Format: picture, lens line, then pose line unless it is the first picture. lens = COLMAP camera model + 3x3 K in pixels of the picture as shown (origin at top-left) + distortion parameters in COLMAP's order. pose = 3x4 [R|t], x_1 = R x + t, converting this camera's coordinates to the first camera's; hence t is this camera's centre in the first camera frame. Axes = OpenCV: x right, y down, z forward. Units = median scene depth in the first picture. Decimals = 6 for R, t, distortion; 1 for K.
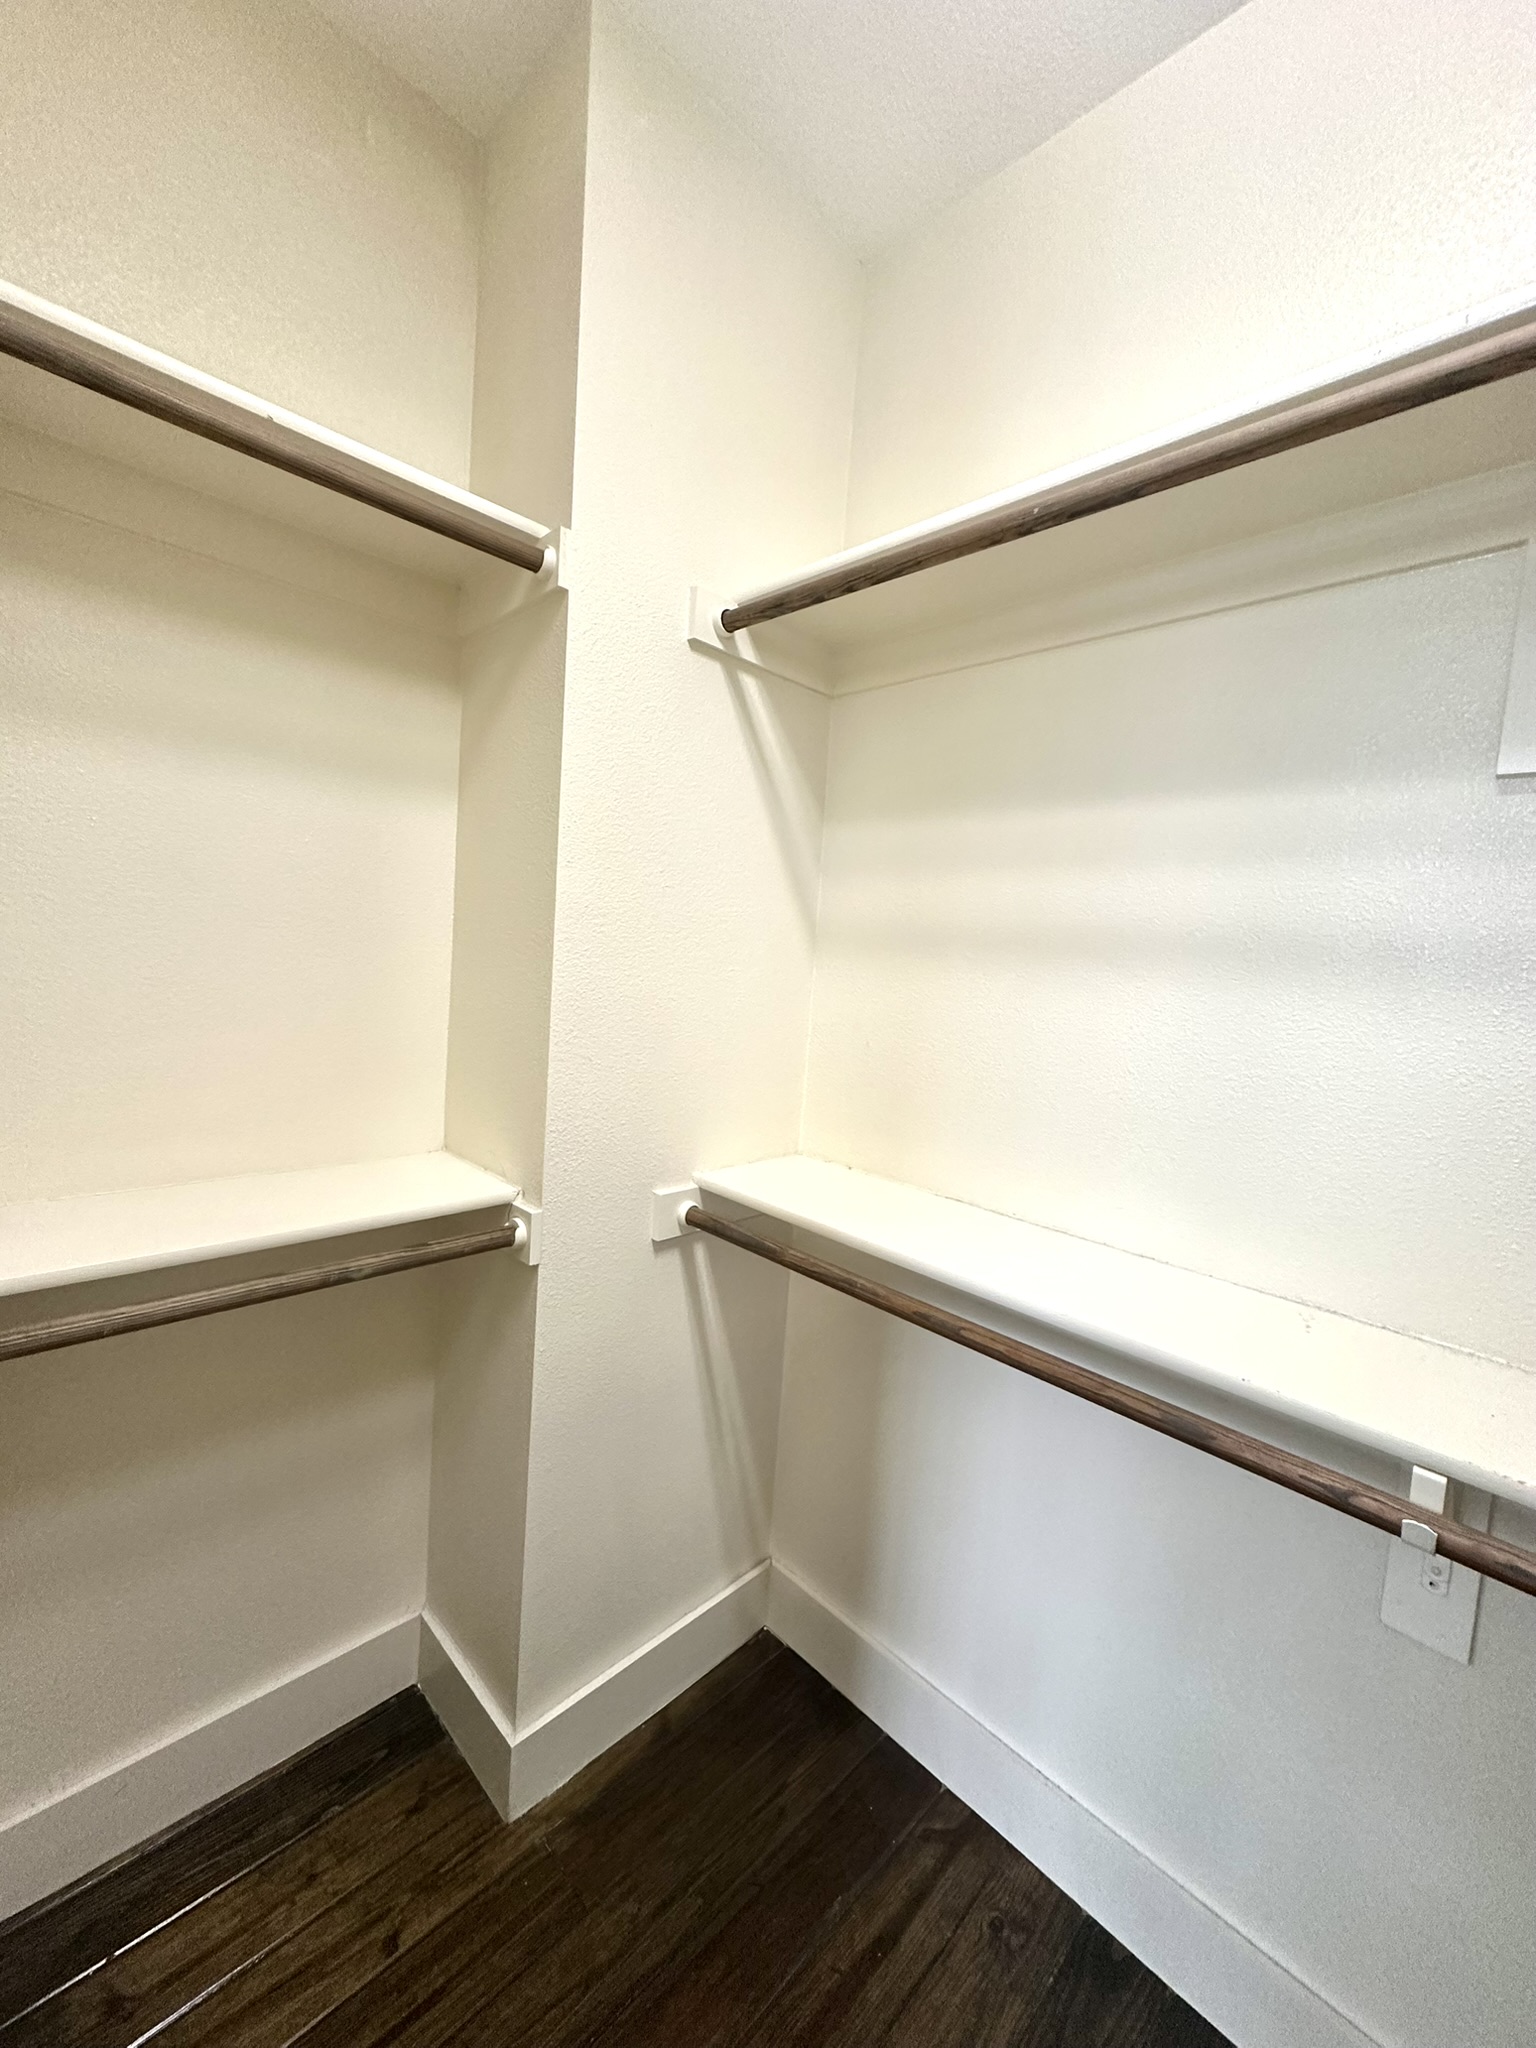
lens RADIAL K [[813.4, 0, 767.9], [0, 813.4, 1021.0], [0, 0, 1]] dist [-0.001123, 0.000698]
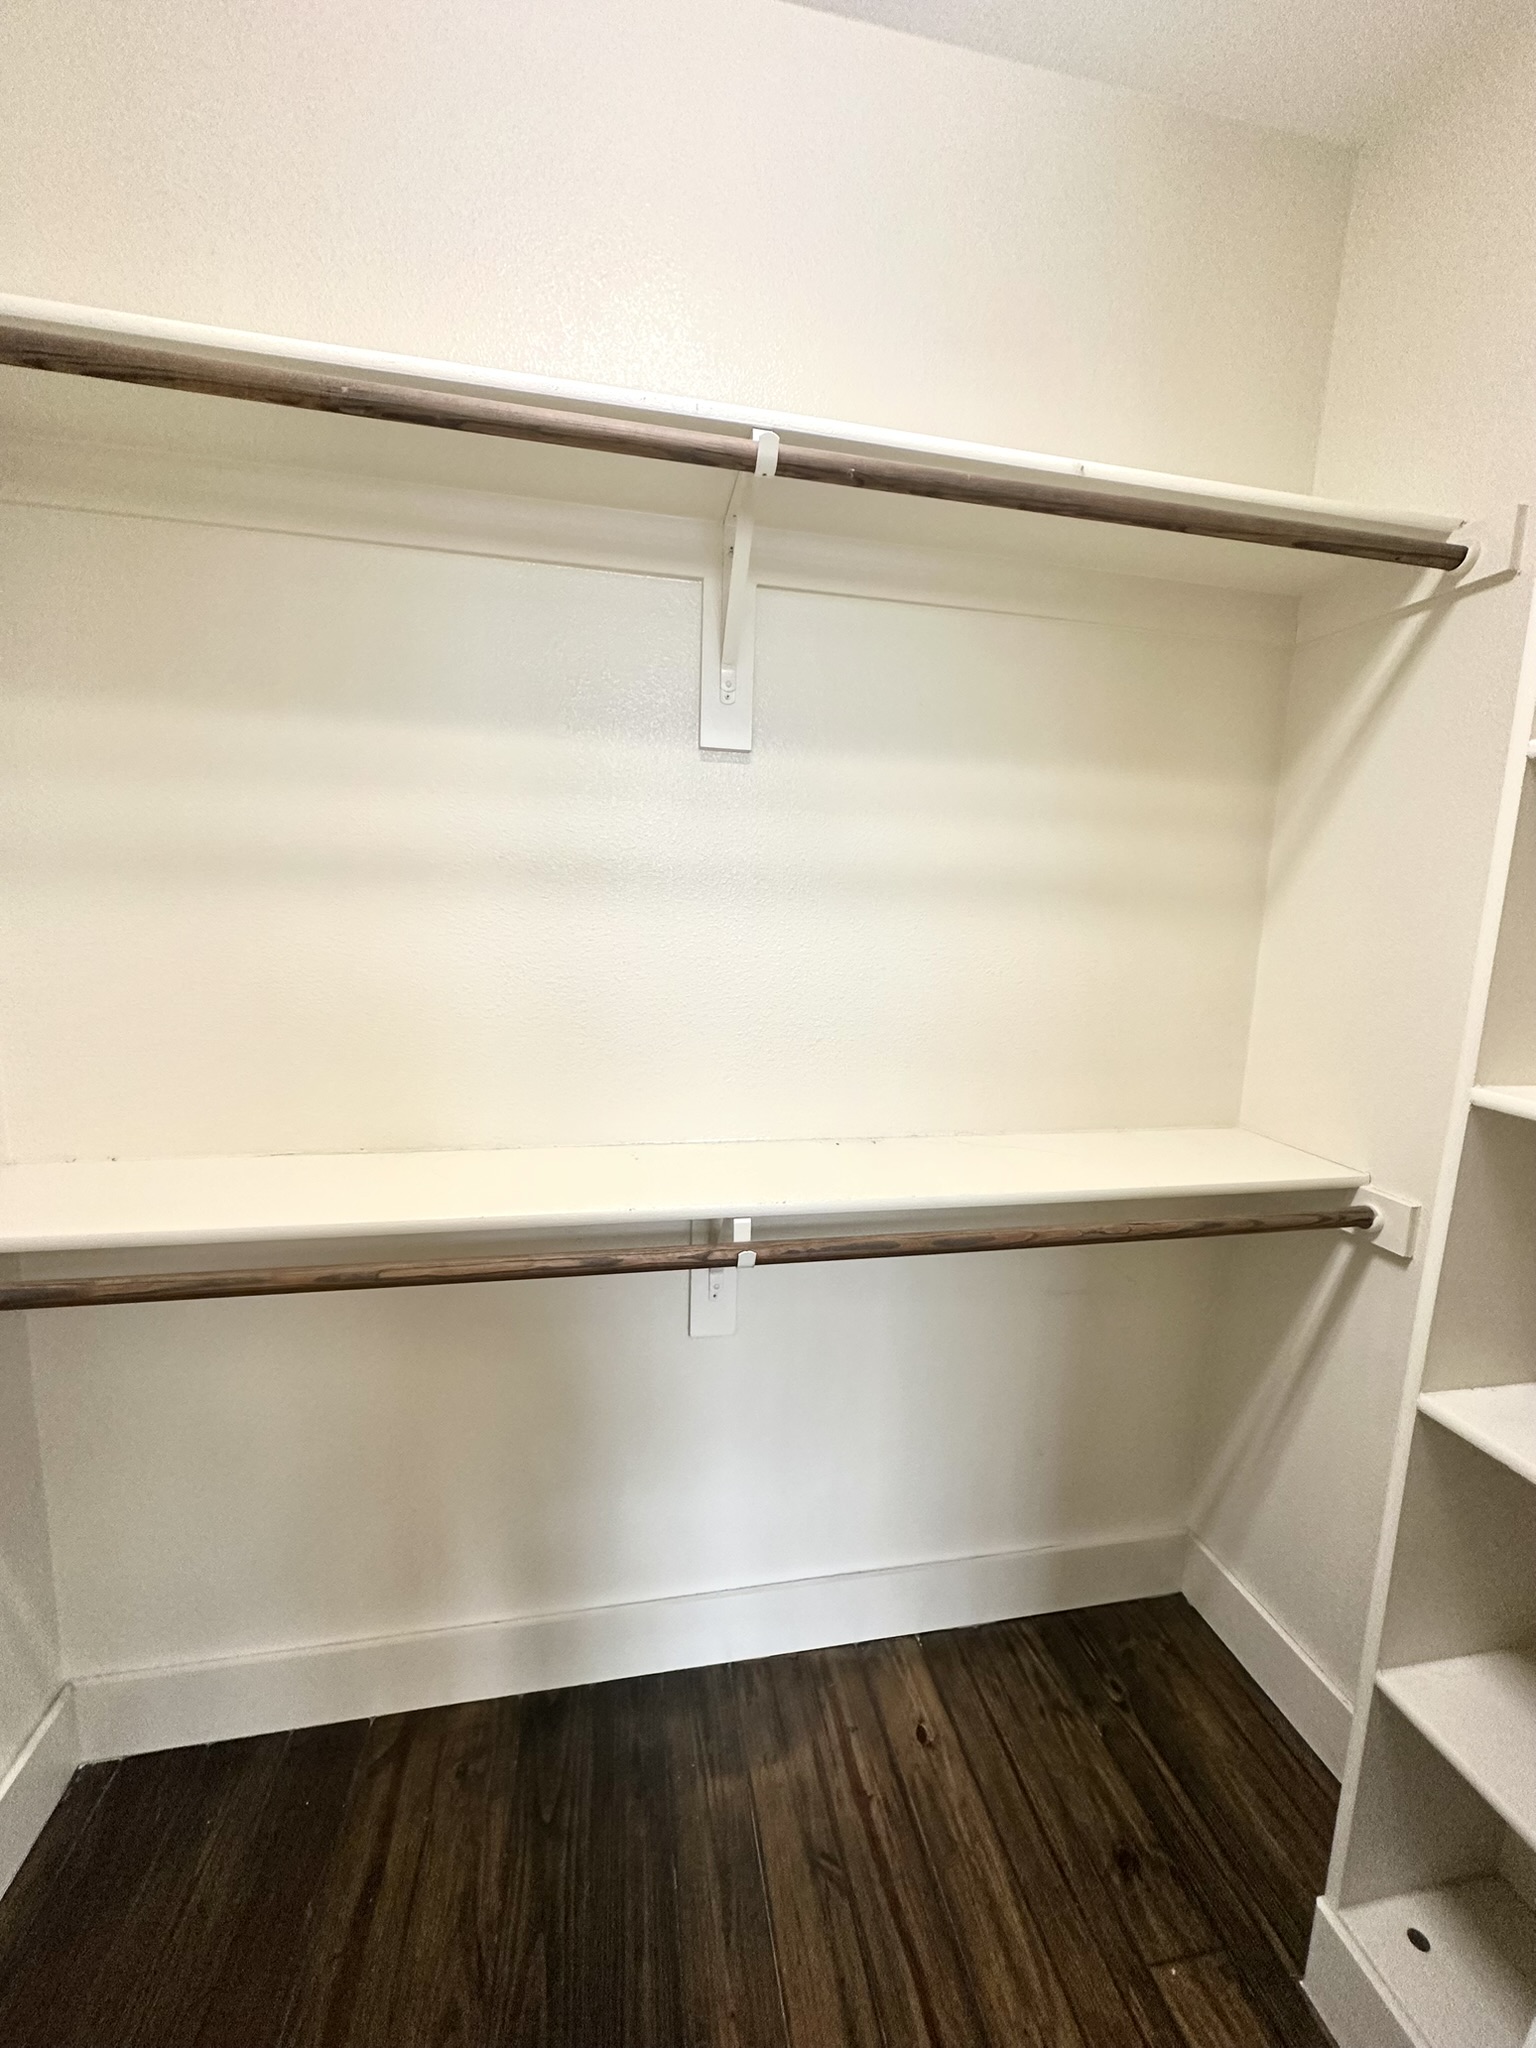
lens RADIAL K [[813.4, 0, 773.5], [0, 813.4, 1022.6], [0, 0, 1]] dist [-0.001123, 0.000698]
pose [[0.556010, -0.172611, 0.813055, -0.224673], [0.074496, 0.984611, 0.158088, -0.033734], [-0.827830, -0.027329, 0.560312, 0.064828]]
